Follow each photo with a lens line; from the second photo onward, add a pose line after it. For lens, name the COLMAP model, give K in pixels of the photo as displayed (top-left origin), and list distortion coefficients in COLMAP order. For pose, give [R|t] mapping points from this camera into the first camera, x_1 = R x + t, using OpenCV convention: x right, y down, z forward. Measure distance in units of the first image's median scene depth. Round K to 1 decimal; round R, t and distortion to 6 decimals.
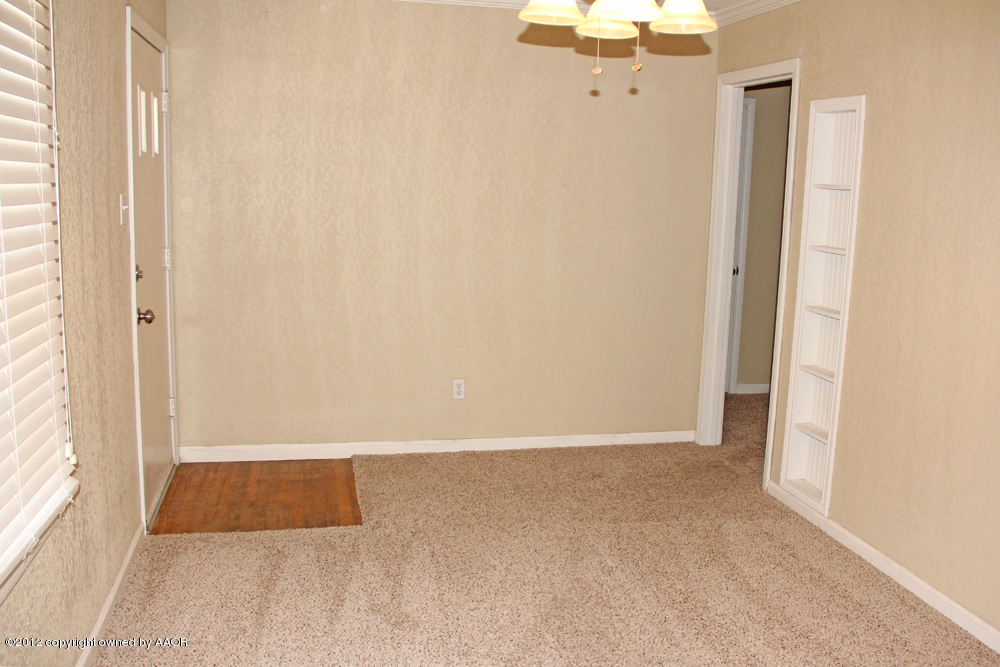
lens RADIAL K [[912.5, 0, 502.6], [0, 912.5, 352.2], [0, 0, 1]] dist [-0.200859, 0.193873]
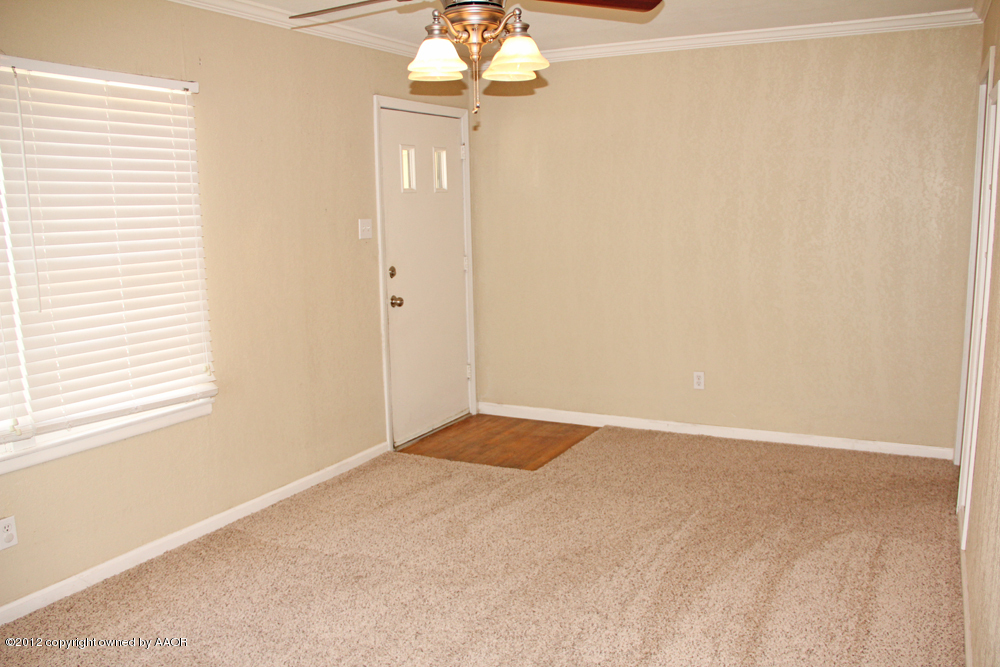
lens RADIAL K [[791.5, 0, 500.0], [0, 791.5, 333.5], [0, 0, 1]] dist [-0.170989, 0.131020]
pose [[0.763362, 0.056599, -0.643486, 0.446524], [-0.073614, 0.997287, 0.000391, -0.000587], [0.641763, 0.047071, 0.765457, 0.088564]]
